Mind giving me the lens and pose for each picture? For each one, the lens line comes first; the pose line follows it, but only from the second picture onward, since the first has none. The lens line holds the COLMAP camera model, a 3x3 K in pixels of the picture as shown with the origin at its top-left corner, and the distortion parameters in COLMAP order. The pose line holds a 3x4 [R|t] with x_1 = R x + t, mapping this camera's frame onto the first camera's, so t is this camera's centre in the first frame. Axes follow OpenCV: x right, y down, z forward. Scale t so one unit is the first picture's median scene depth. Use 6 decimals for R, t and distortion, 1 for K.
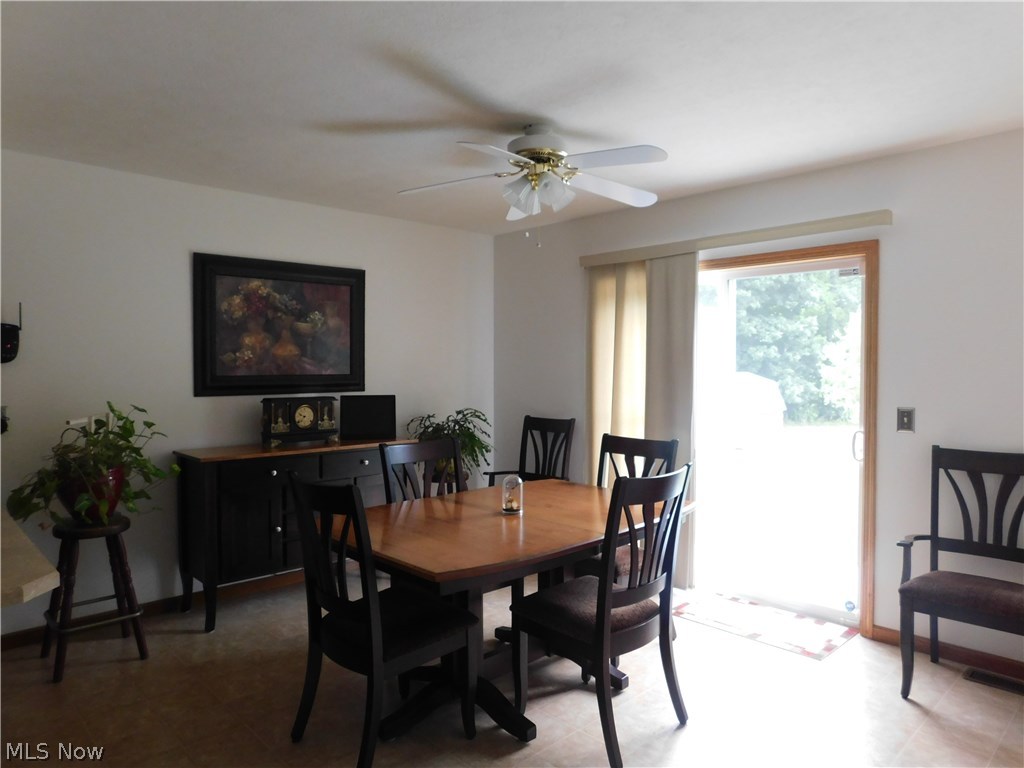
lens RADIAL K [[675.7, 0, 512.0], [0, 675.7, 384.0], [0, 0, 1]] dist [-0.075831, 0.065987]
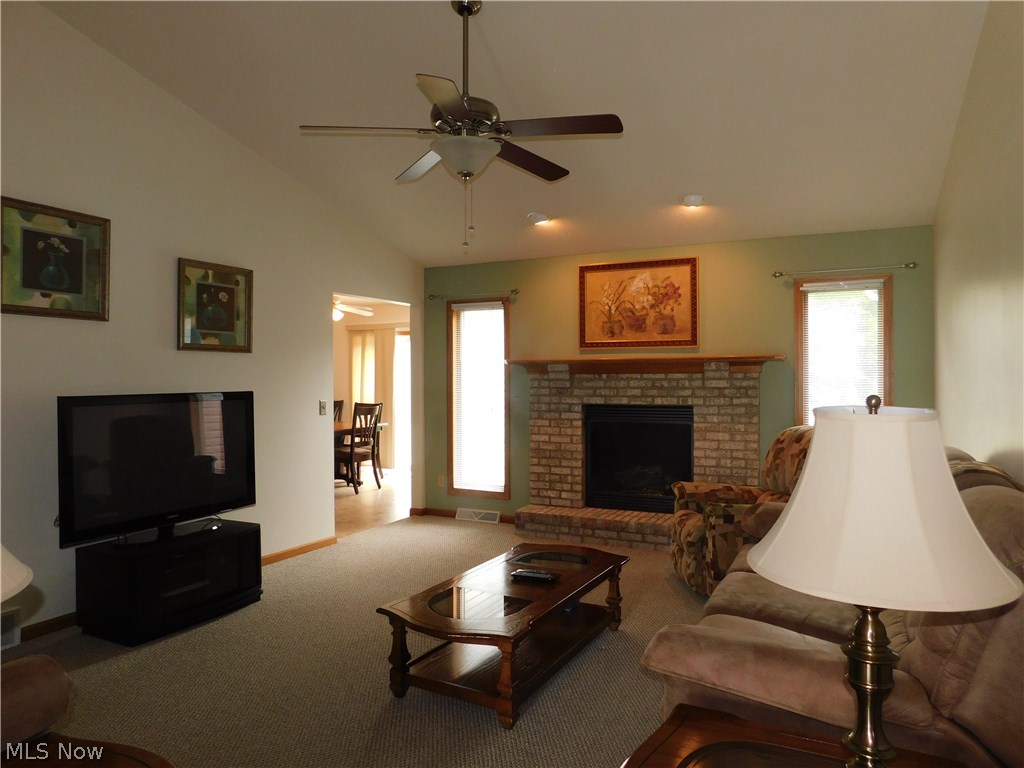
lens RADIAL K [[675.7, 0, 512.0], [0, 675.7, 384.0], [0, 0, 1]] dist [-0.075831, 0.065987]
pose [[0.943921, -0.007078, 0.330095, -0.130659], [0.011788, 0.999855, -0.012270, 0.042156], [-0.329960, 0.015473, 0.943868, -1.453012]]
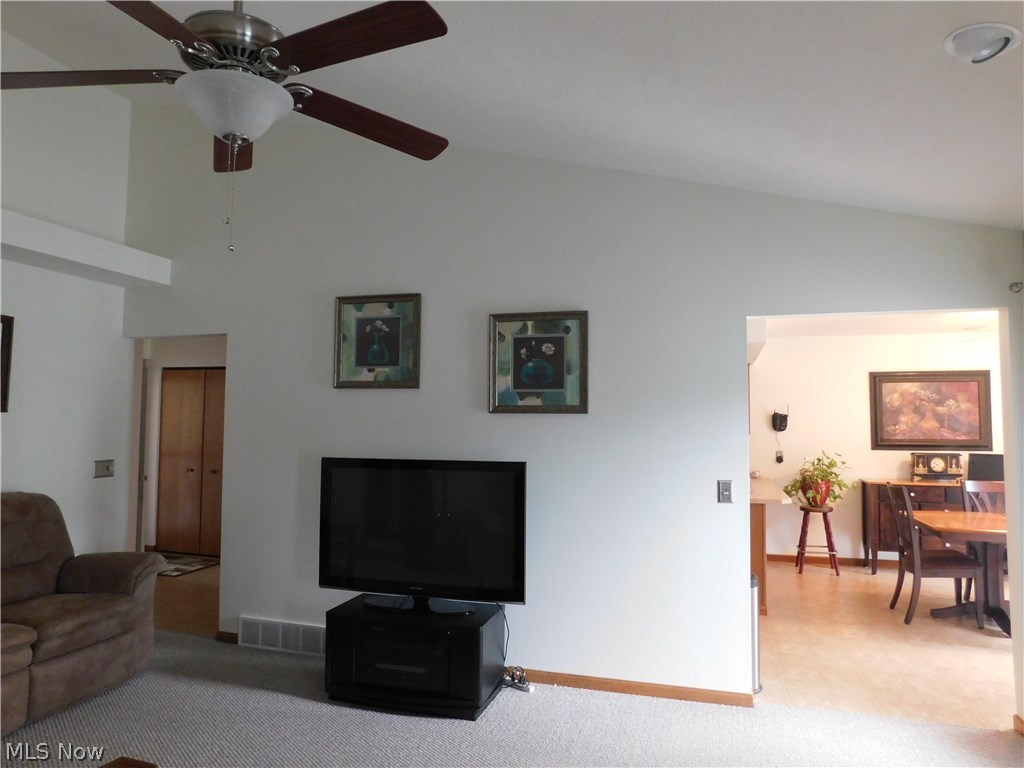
lens RADIAL K [[675.7, 0, 512.0], [0, 675.7, 384.0], [0, 0, 1]] dist [-0.075831, 0.065987]
pose [[0.500251, -0.048166, -0.864540, 0.599727], [-0.028155, 0.997019, -0.071838, -0.003055], [0.865423, 0.060278, 0.497404, -0.751638]]
